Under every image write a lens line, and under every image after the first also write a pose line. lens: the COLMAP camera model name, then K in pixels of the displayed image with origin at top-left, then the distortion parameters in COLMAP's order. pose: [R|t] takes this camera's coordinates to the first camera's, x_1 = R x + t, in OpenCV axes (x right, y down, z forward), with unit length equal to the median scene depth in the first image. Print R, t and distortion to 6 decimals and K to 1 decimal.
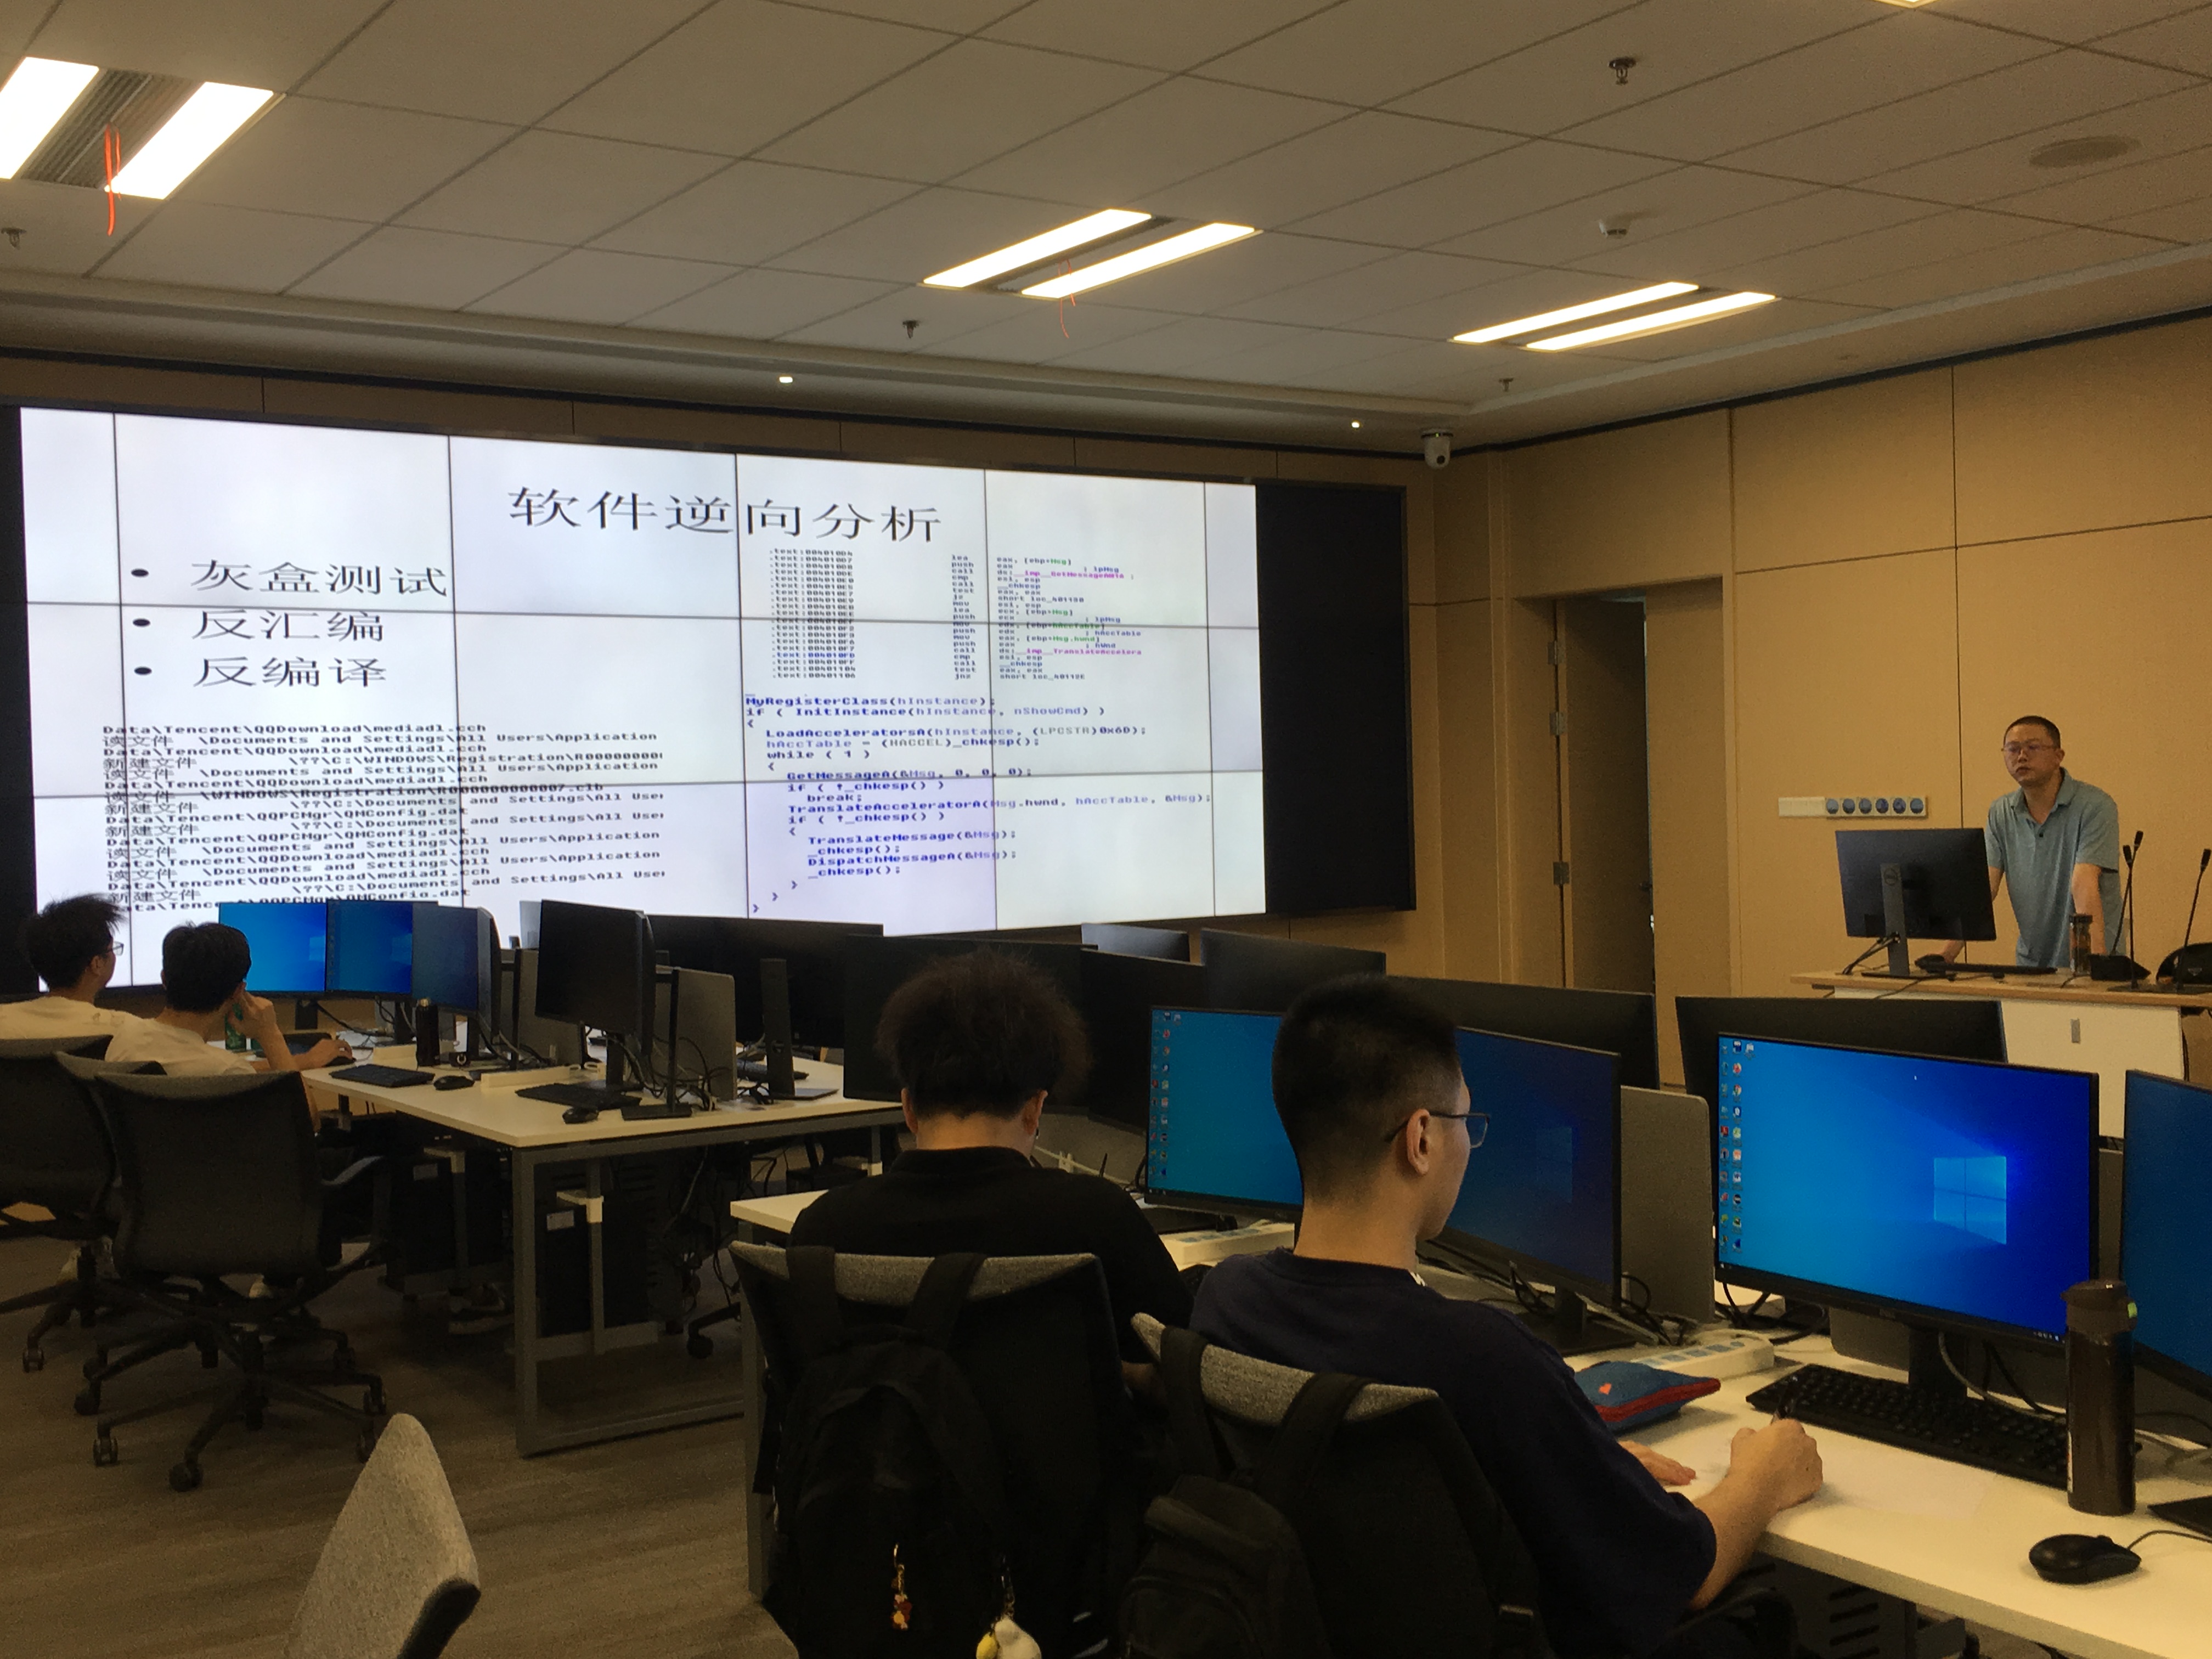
lens RADIAL K [[2401.2, 0, 1094.1], [0, 2401.2, 825.3], [0, 0, 1]] dist [0.035713, 0.015437]
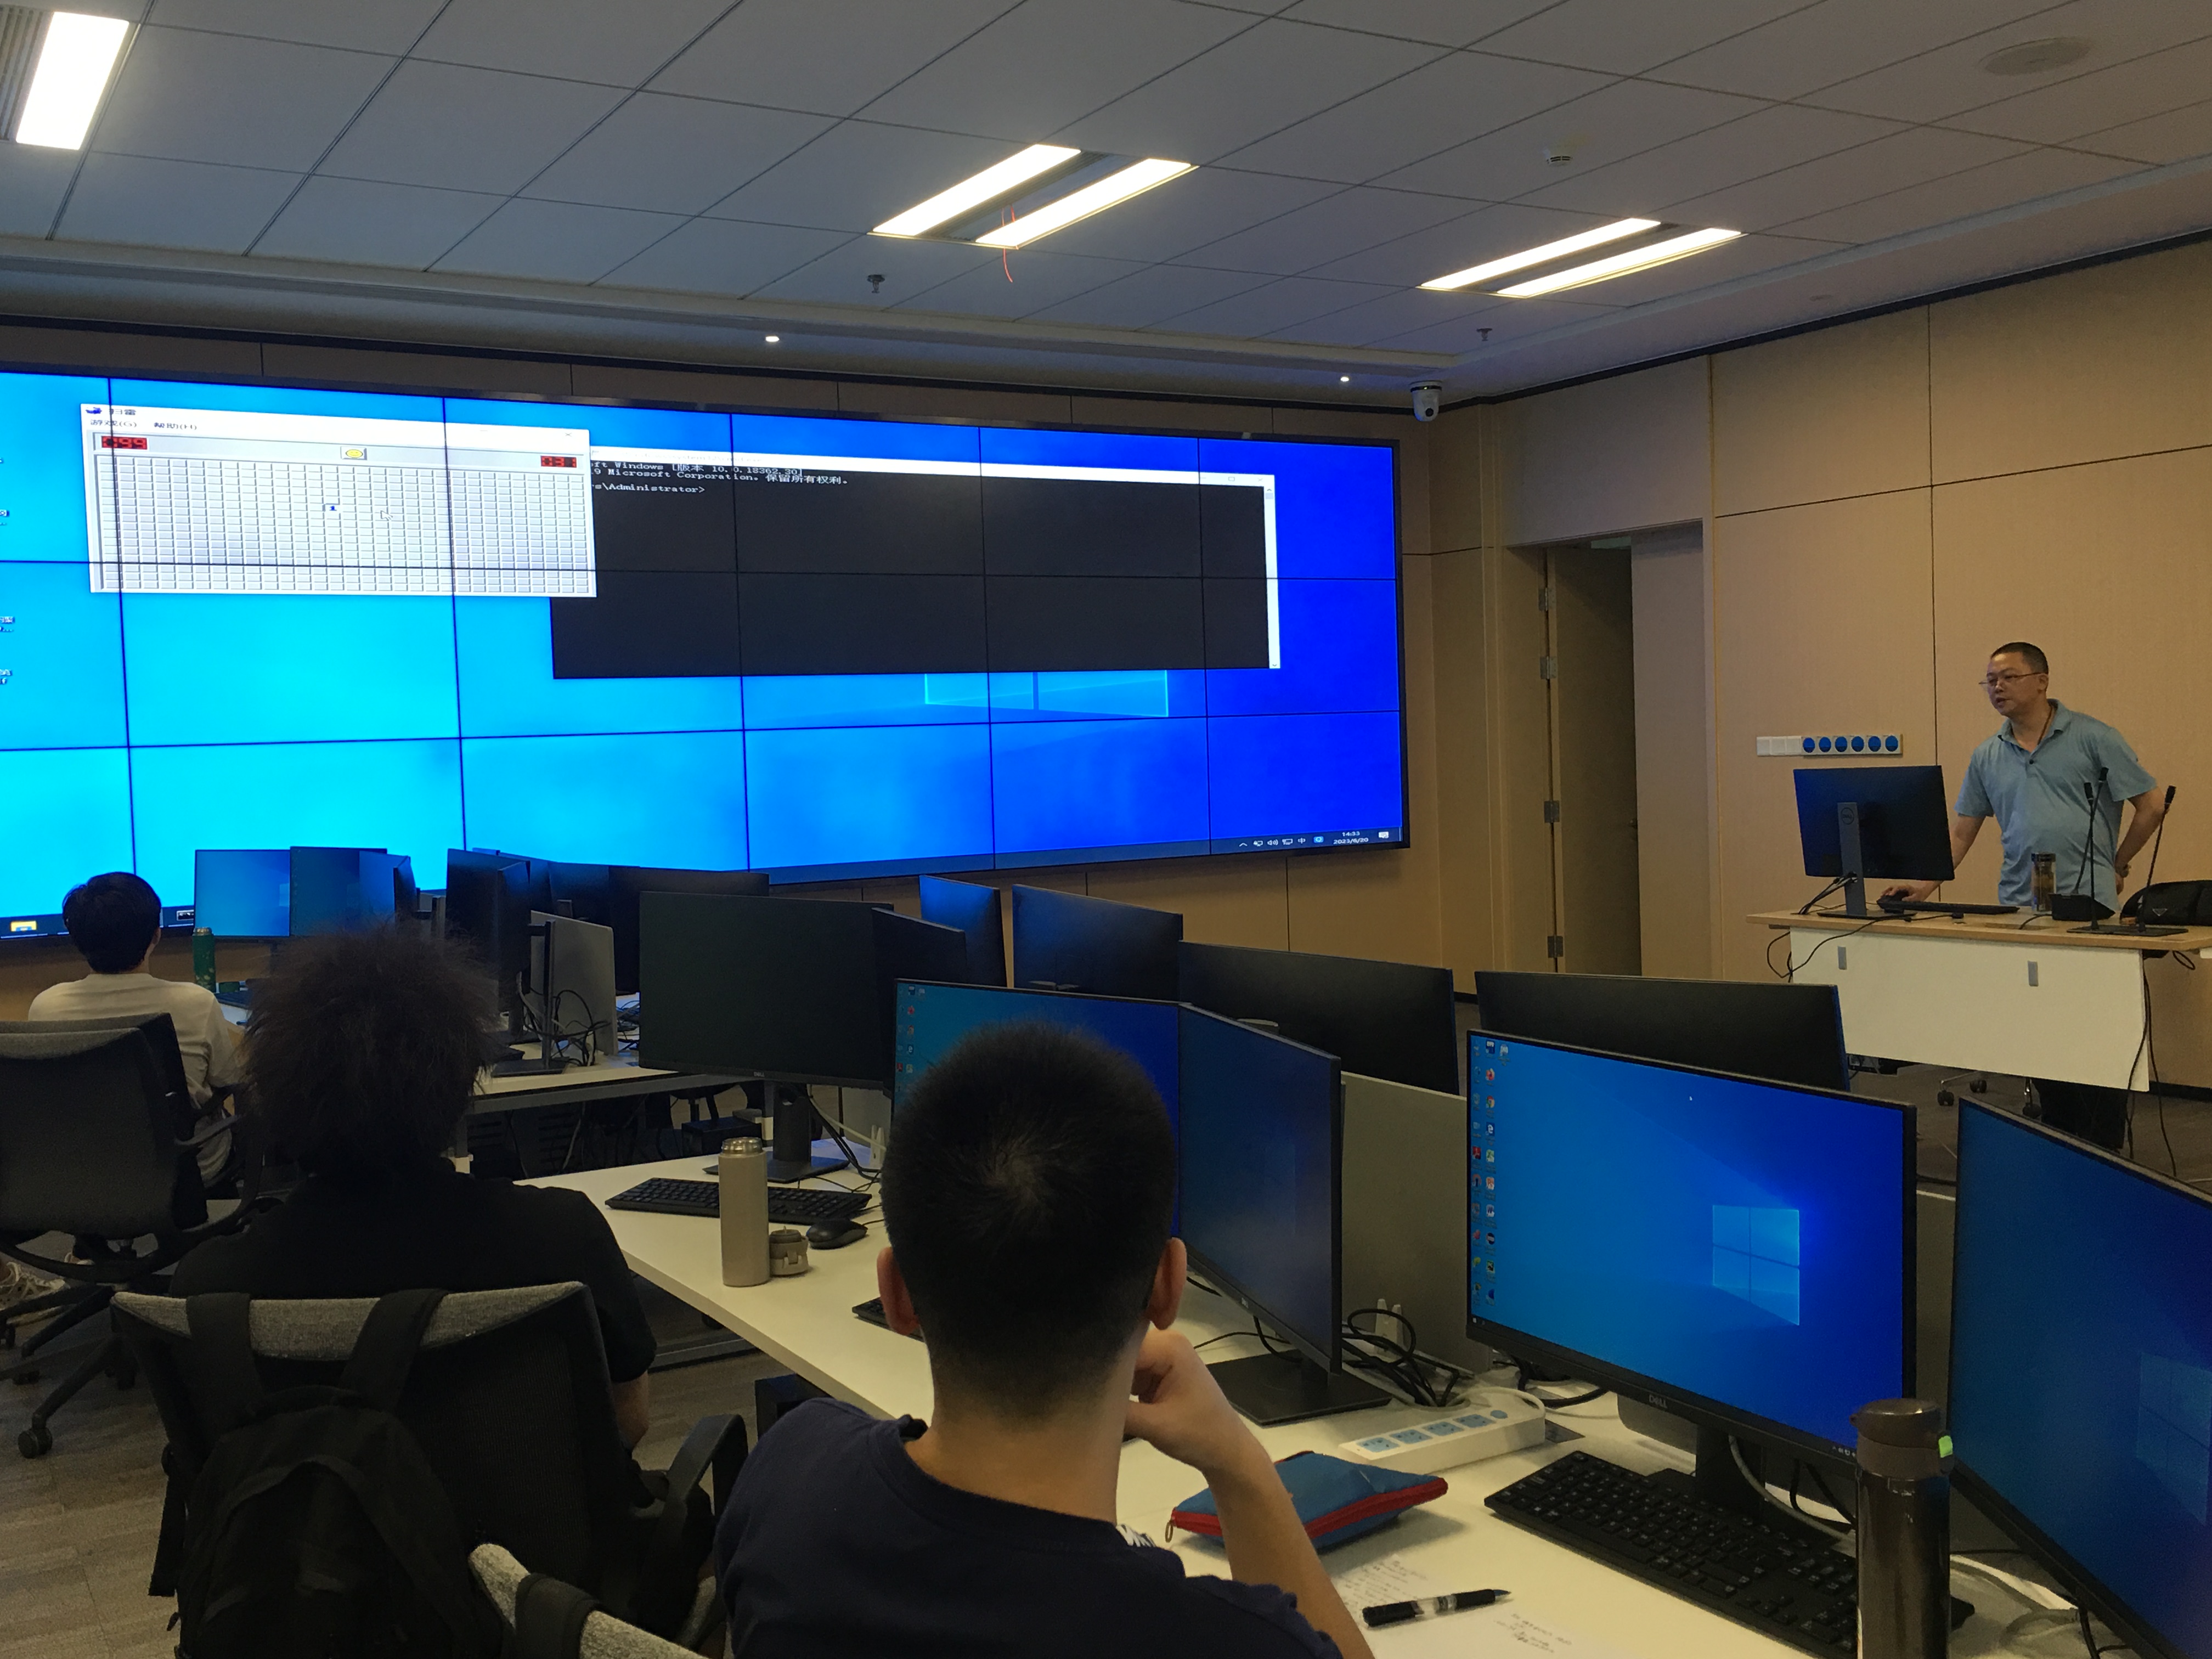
lens RADIAL K [[2118.0, 0, 1081.3], [0, 2118.0, 828.4], [0, 0, 1]] dist [0.036704, -0.015819]
pose [[0.998435, -0.005801, -0.055625, 0.066748], [0.007384, 0.999572, 0.028309, -0.000455], [0.055437, -0.028675, 0.998050, 0.115365]]
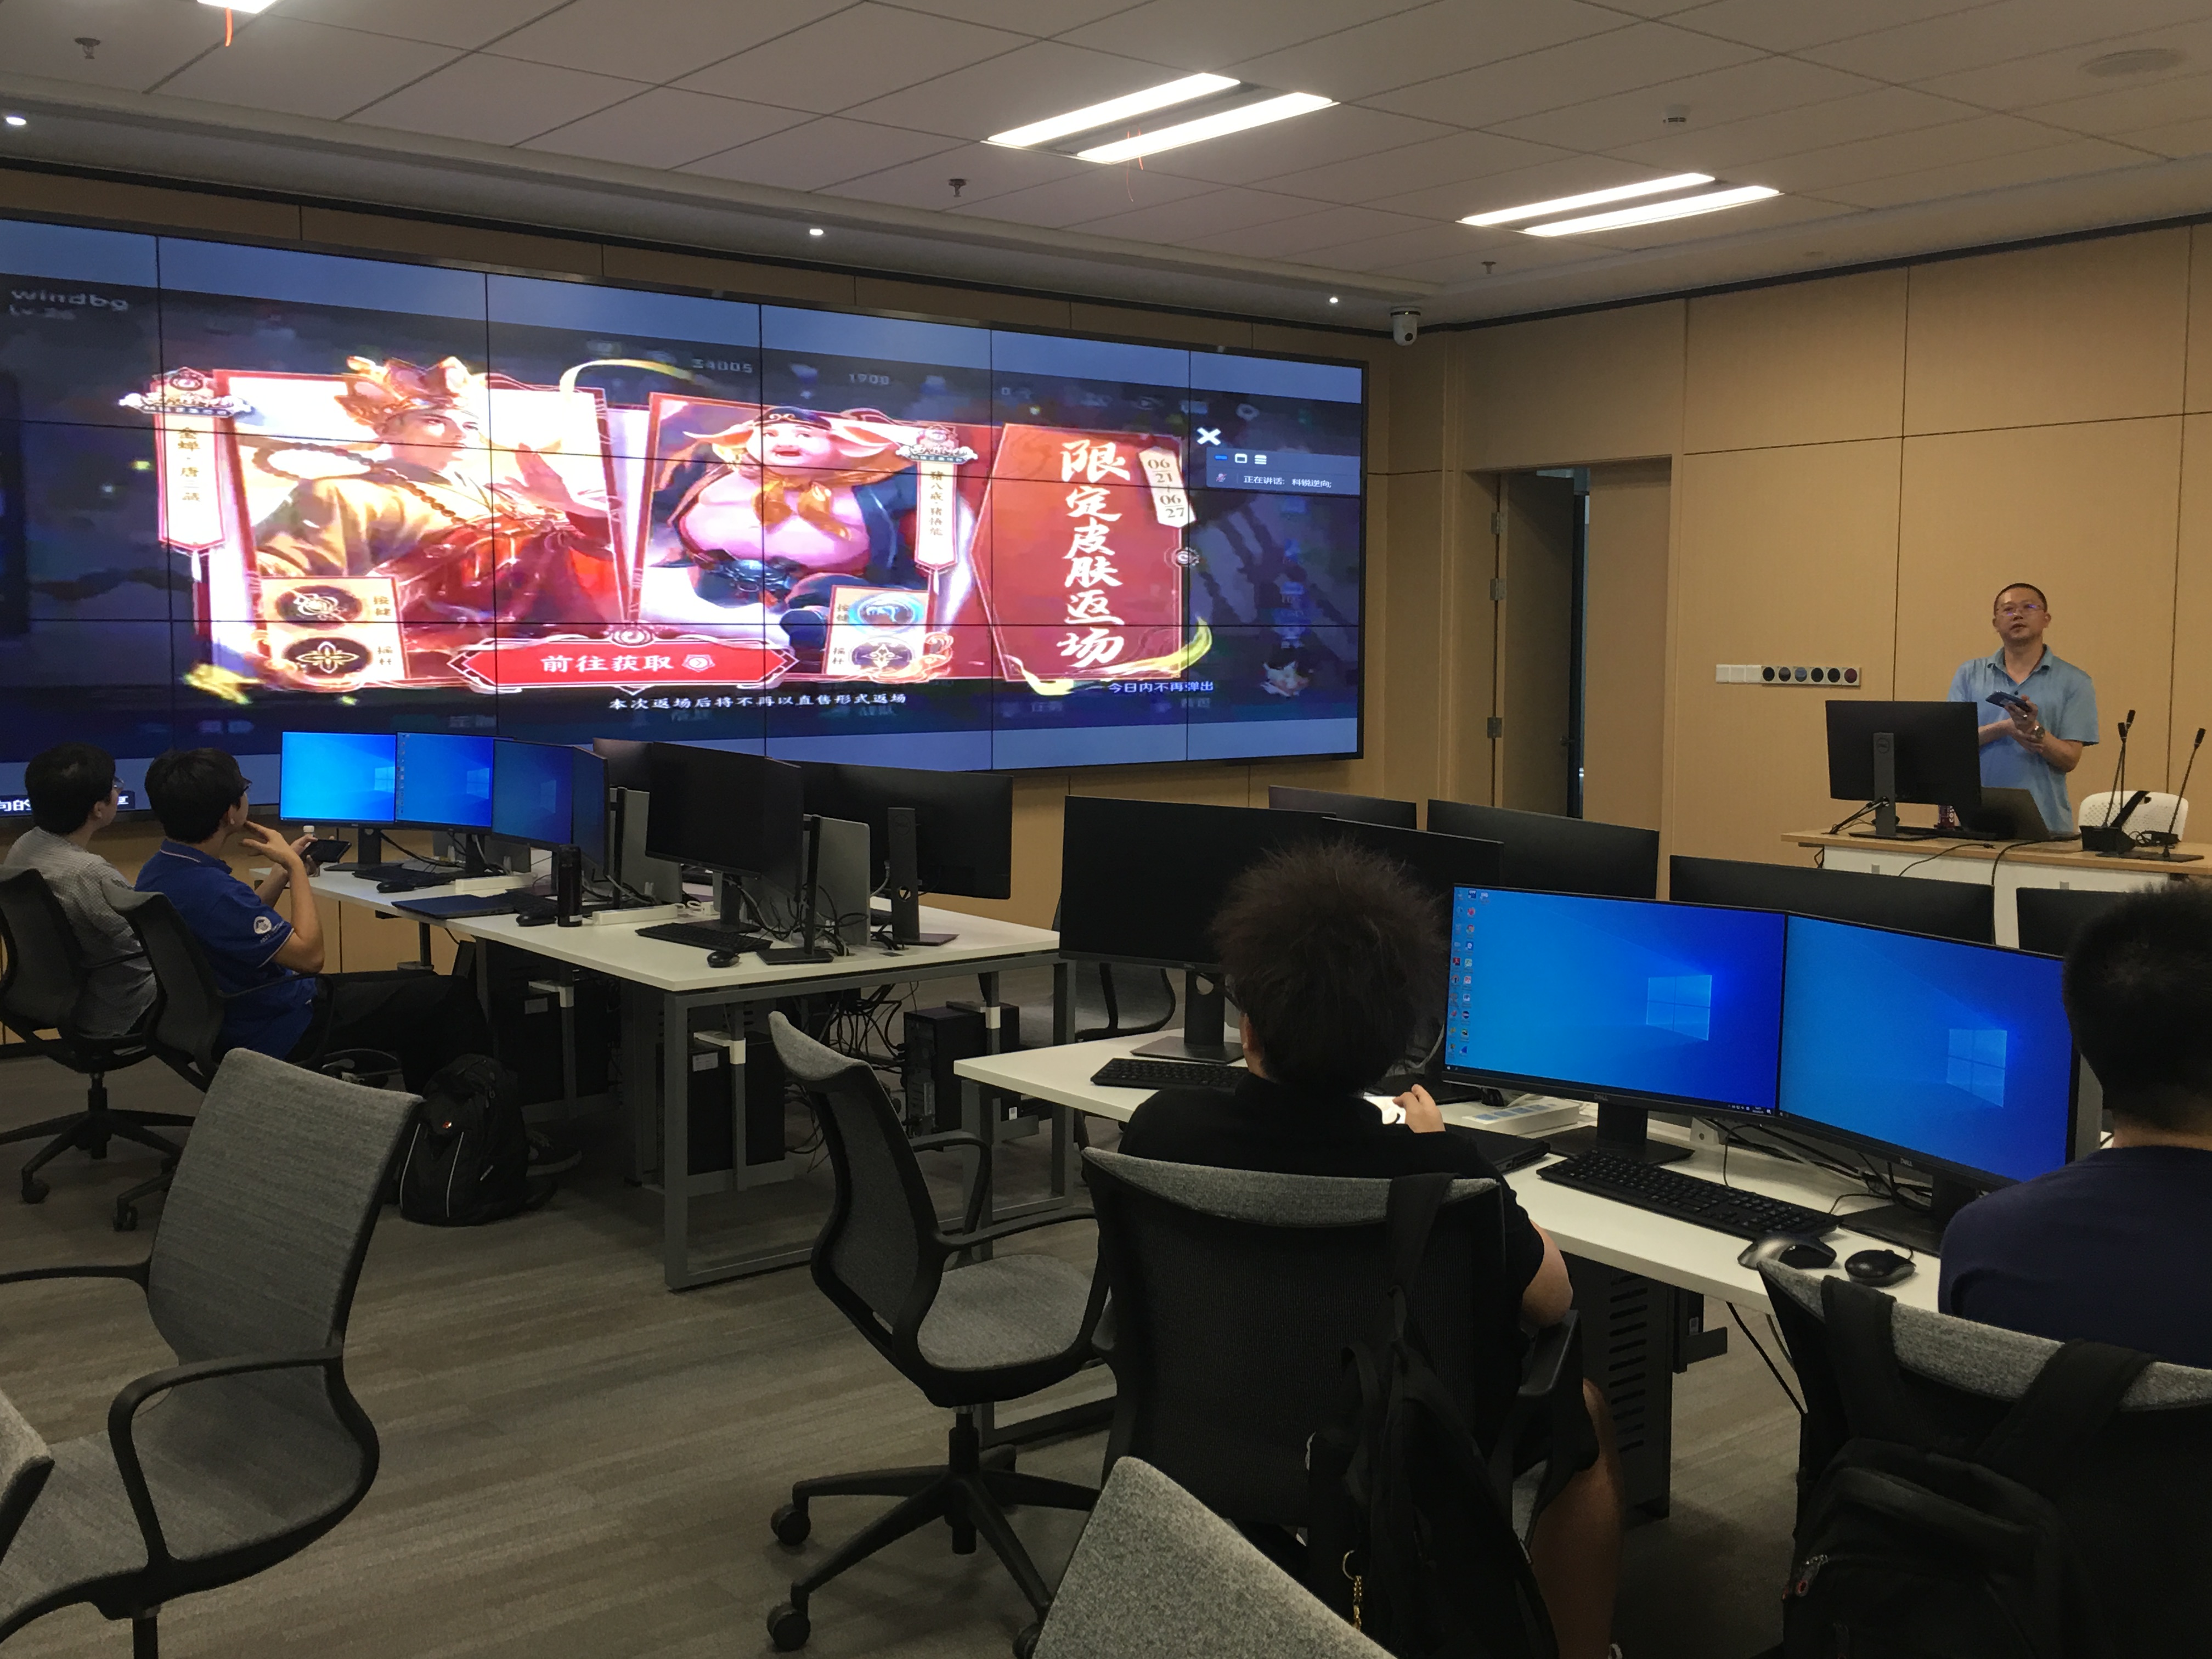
lens RADIAL K [[2155.6, 0, 1106.0], [0, 2155.6, 829.5], [0, 0, 1]] dist [0.041692, -0.040003]
pose [[0.996446, 0.019945, 0.081837, -0.094791], [-0.026131, 0.996824, 0.075222, -0.004709], [-0.080077, -0.077093, 0.993803, 0.065193]]
